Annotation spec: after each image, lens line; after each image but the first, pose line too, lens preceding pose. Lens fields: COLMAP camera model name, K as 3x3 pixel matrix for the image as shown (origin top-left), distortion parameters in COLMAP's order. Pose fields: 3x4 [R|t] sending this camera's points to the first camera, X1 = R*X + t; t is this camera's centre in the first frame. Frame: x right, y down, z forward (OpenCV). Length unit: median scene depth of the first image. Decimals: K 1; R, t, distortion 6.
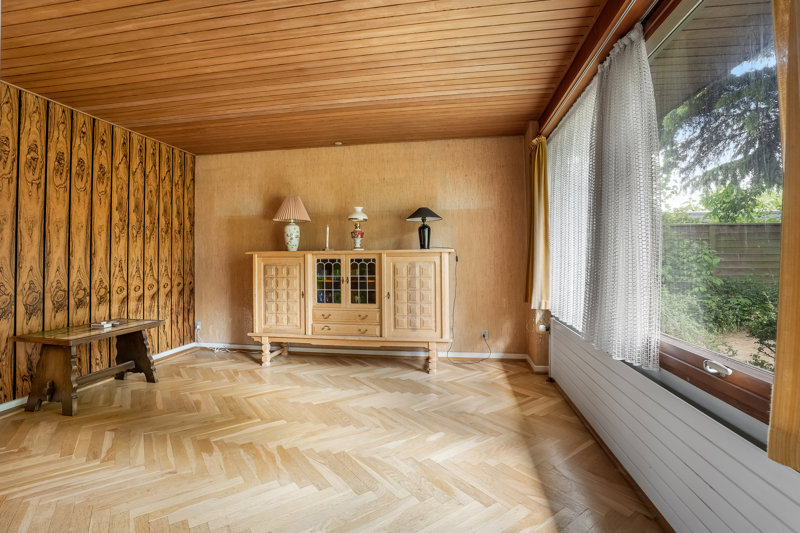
lens RADIAL K [[364.9, 0, 398.6], [0, 364.9, 263.2], [0, 0, 1]] dist [-0.068235, 0.000013]
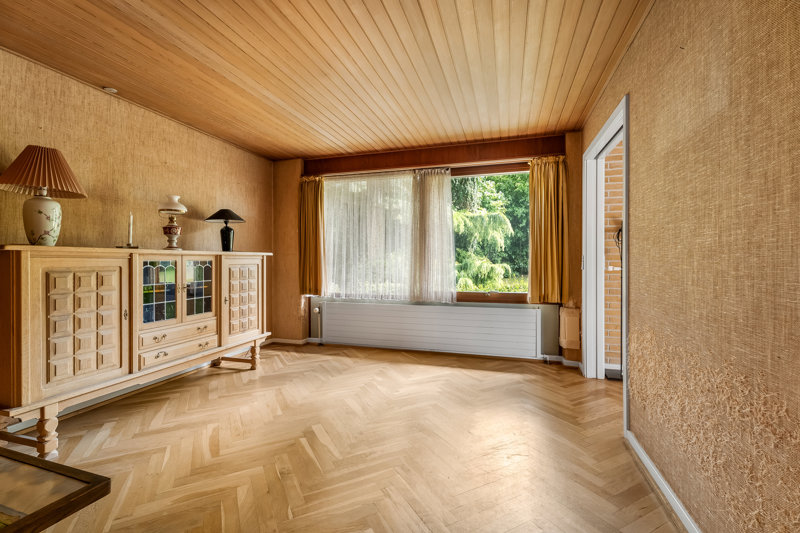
lens RADIAL K [[361.2, 0, 383.2], [0, 361.2, 265.2], [0, 0, 1]] dist [0.000042, -0.000156]
pose [[0.169850, -0.006969, 0.985445, -0.847554], [0.006781, 0.999960, 0.005903, -0.004670], [-0.985447, 0.005680, 0.169890, 0.427874]]
